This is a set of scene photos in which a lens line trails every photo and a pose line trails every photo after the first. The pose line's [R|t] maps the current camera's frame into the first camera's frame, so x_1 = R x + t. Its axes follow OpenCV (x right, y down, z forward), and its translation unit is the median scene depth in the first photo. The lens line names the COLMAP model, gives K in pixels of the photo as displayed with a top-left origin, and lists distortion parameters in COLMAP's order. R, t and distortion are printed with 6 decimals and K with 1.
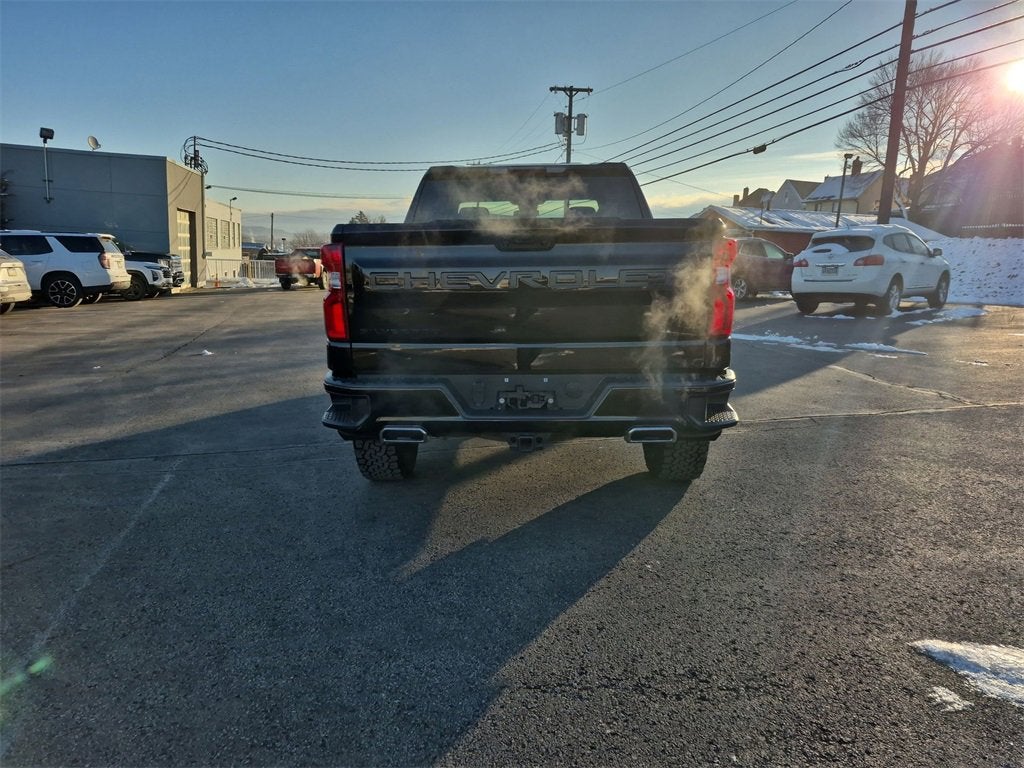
lens RADIAL K [[725.6, 0, 495.7], [0, 725.6, 379.7], [0, 0, 1]] dist [0.081453, -0.066580]
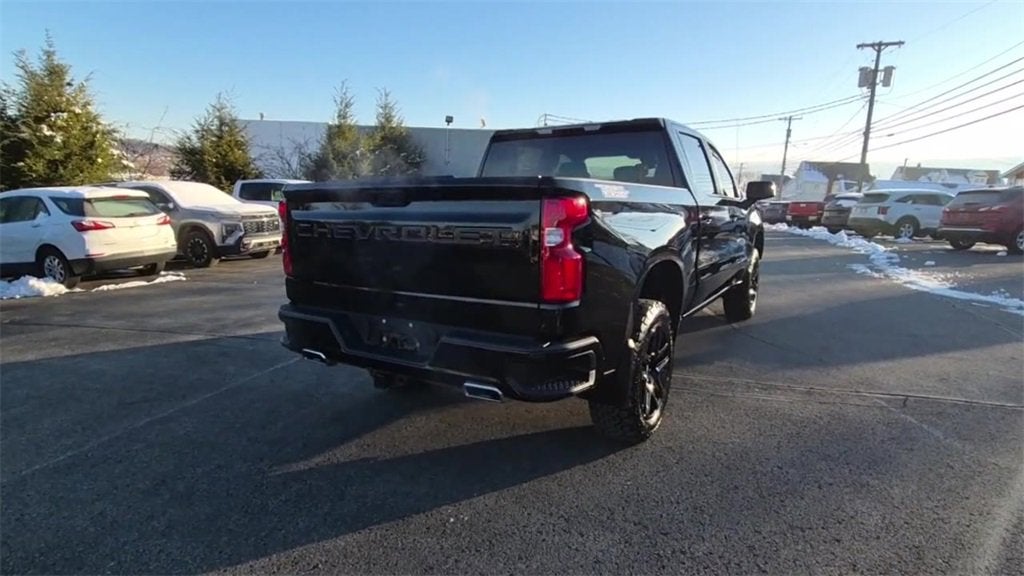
lens RADIAL K [[565.4, 0, 512.0], [0, 565.4, 288.0], [0, 0, 1]] dist [0.007561, -0.003548]
pose [[0.870199, 0.084605, -0.485382, 0.102695], [-0.088961, 0.995935, 0.014107, -0.013698], [0.484603, 0.030904, 0.874188, 0.055381]]
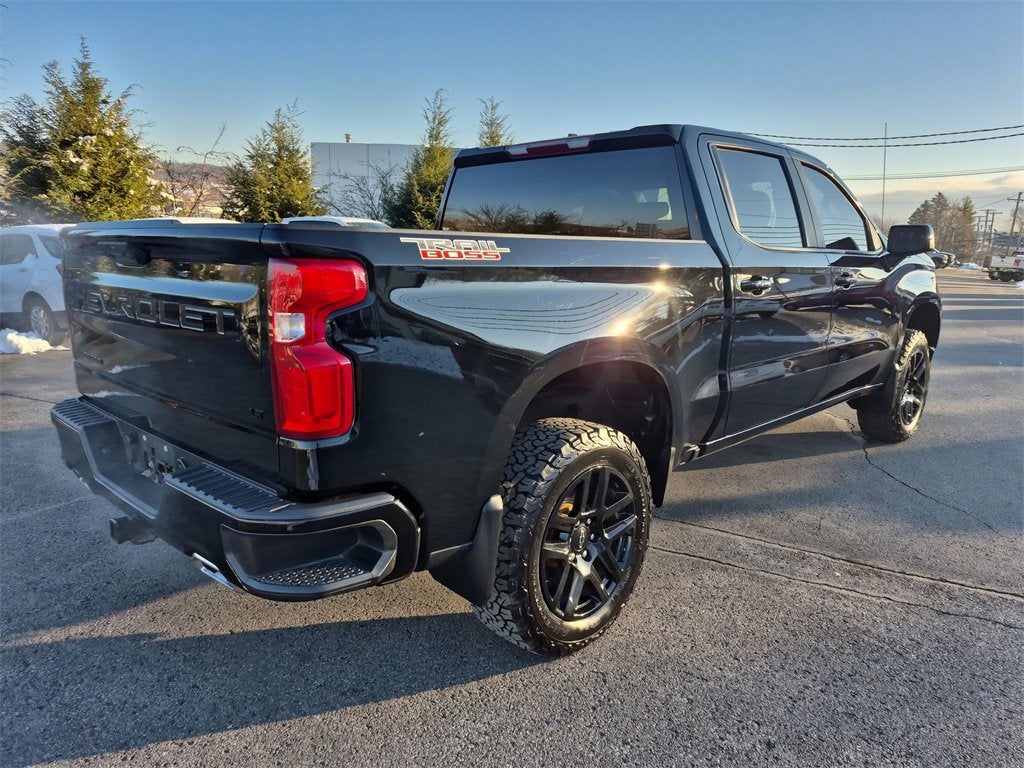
lens RADIAL K [[719.9, 0, 524.0], [0, 719.9, 367.5], [0, 0, 1]] dist [0.070027, -0.061978]
pose [[0.748220, 0.130601, -0.650469, 0.132129], [-0.127465, 0.990466, 0.052246, -0.027107], [0.651091, 0.043821, 0.757733, 0.115020]]
